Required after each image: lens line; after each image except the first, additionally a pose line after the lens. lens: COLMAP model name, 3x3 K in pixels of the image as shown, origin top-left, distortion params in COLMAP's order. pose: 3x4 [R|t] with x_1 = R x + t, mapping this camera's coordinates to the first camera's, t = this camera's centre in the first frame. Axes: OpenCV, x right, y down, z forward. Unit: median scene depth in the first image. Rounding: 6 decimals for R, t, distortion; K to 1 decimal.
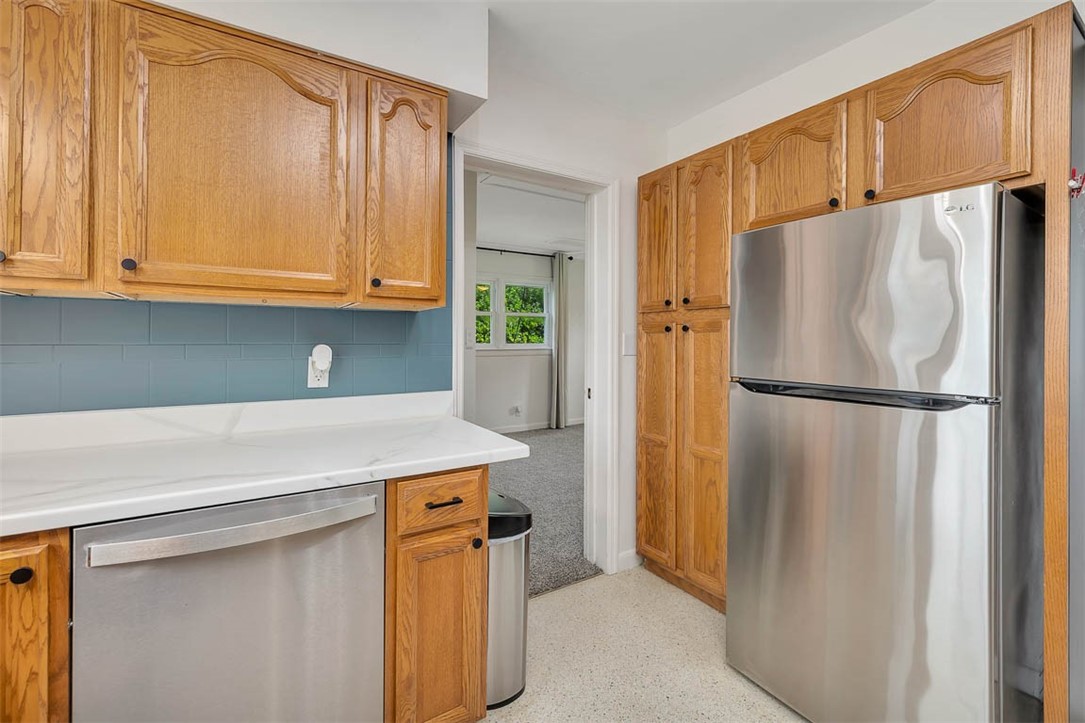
lens RADIAL K [[473.4, 0, 536.1], [0, 473.4, 338.8], [0, 0, 1]] dist [-0.001345, 0.000822]
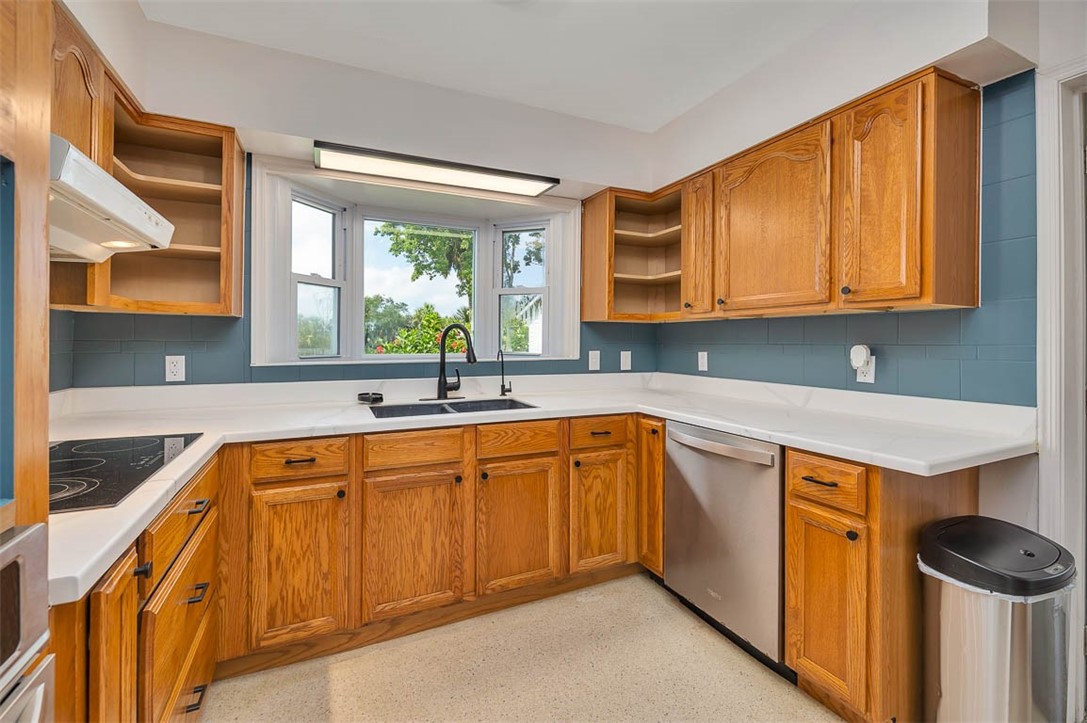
lens RADIAL K [[474.3, 0, 544.2], [0, 474.3, 340.5], [0, 0, 1]] dist [-0.001345, 0.000822]
pose [[-0.121444, -0.006570, -0.992576, 1.041676], [-0.001959, 0.999978, -0.006379, 0.013733], [0.992596, 0.001170, -0.121455, 0.480104]]
